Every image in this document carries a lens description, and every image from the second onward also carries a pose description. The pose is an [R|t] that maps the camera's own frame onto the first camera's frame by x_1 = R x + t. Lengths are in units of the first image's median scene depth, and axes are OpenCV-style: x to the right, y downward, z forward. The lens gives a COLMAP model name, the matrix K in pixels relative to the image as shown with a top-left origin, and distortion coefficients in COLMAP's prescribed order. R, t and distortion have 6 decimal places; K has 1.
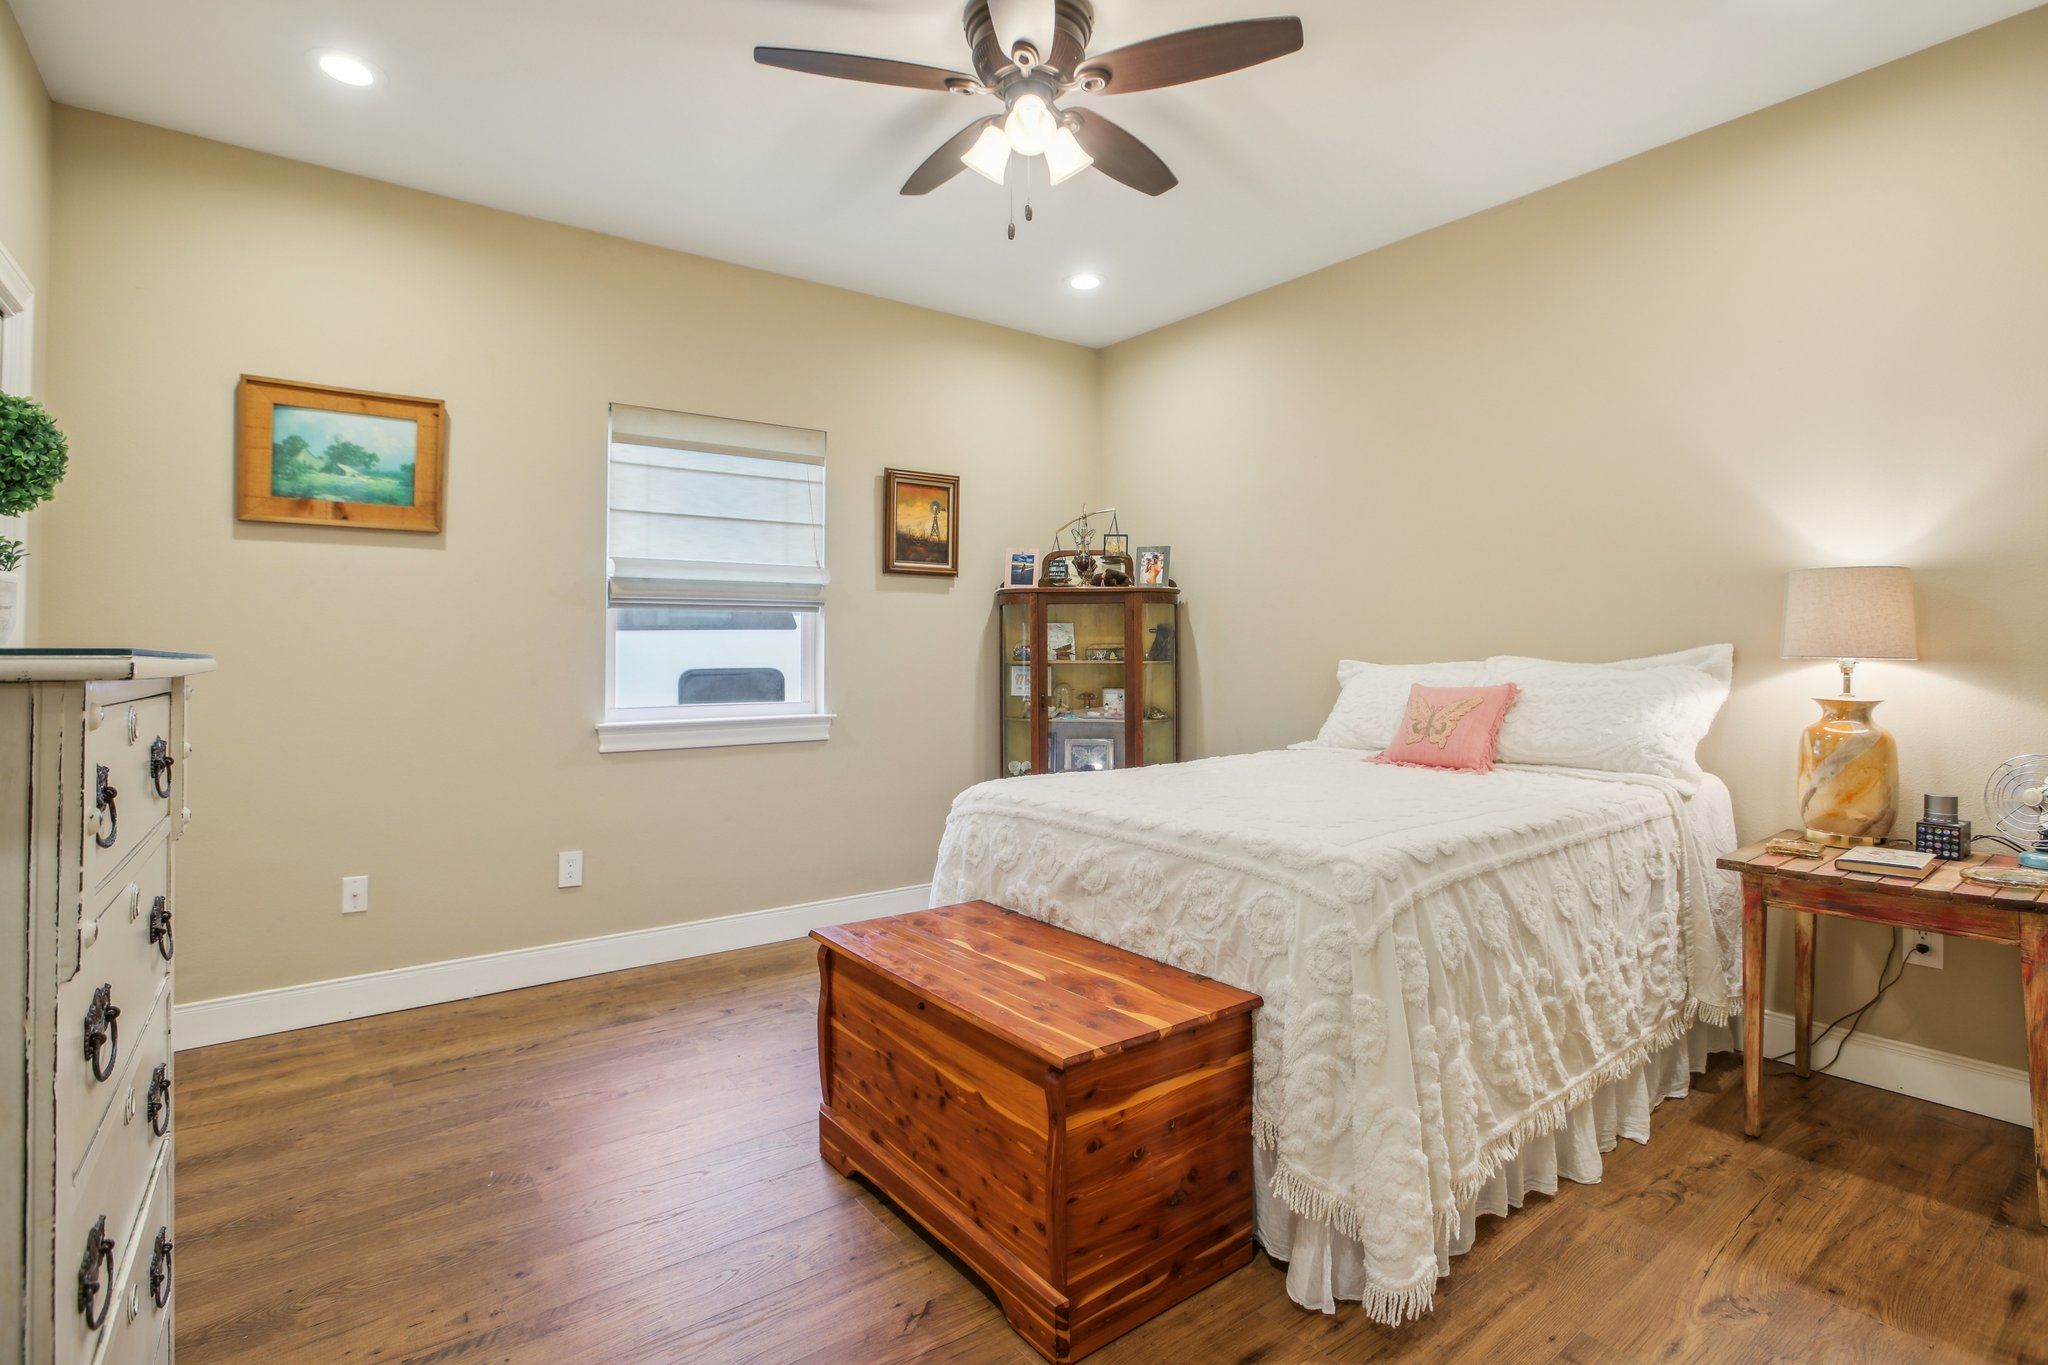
lens RADIAL K [[975.8, 0, 1017.1], [0, 975.8, 668.3], [0, 0, 1]] dist [-0.056412, 0.023979]
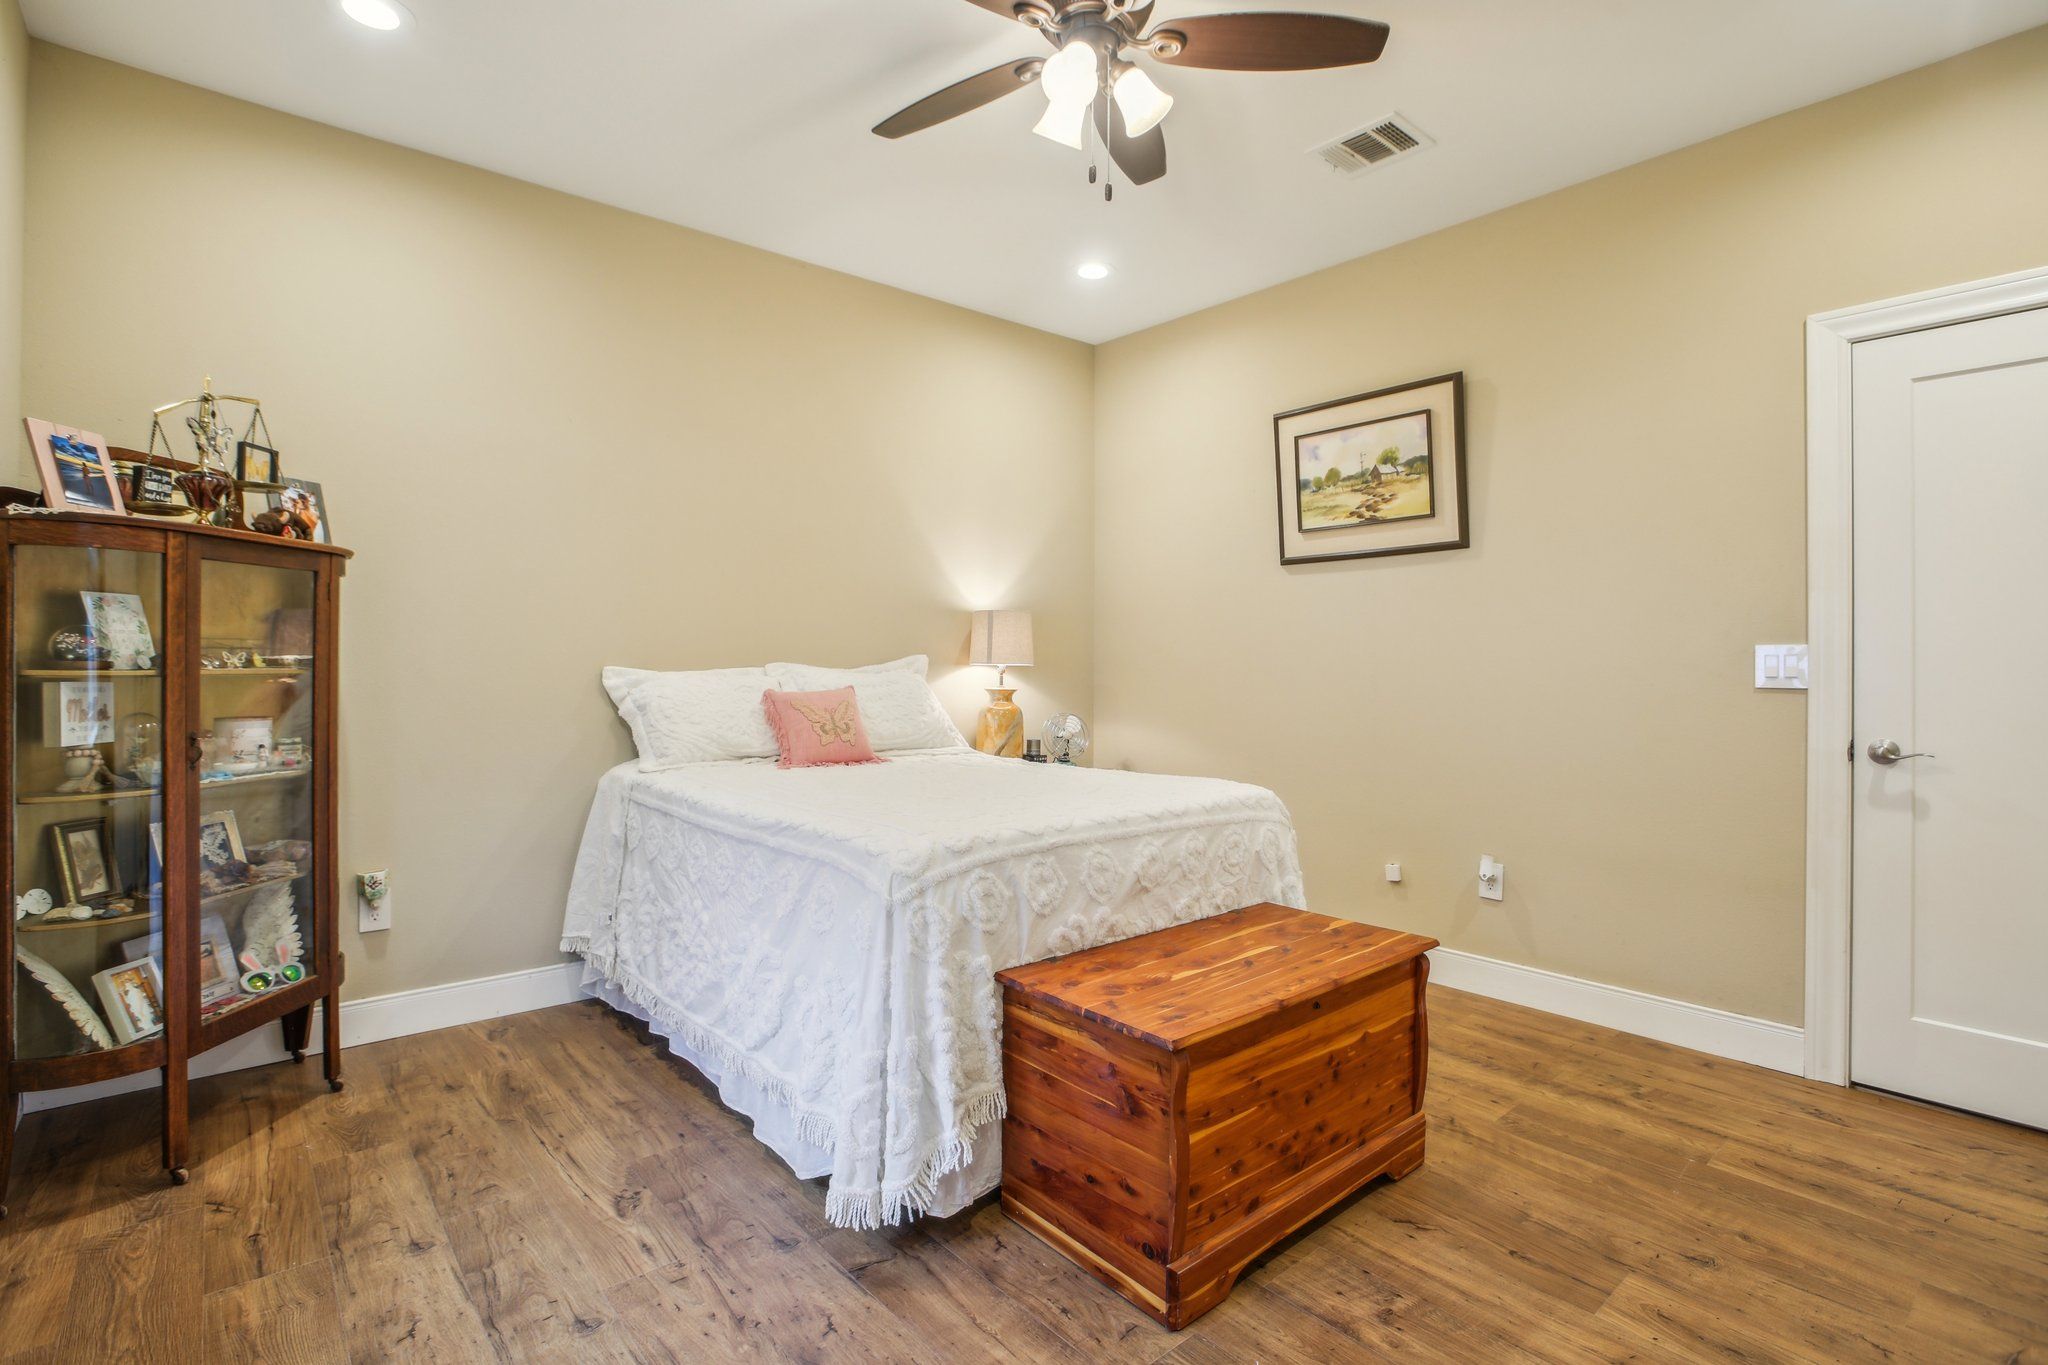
lens RADIAL K [[975.8, 0, 1017.1], [0, 975.8, 668.3], [0, 0, 1]] dist [-0.056412, 0.023979]
pose [[-0.051058, -0.005235, 0.998682, -0.683241], [0.008735, 0.999946, 0.005688, -0.010950], [-0.998657, 0.009014, -0.051010, 0.845787]]
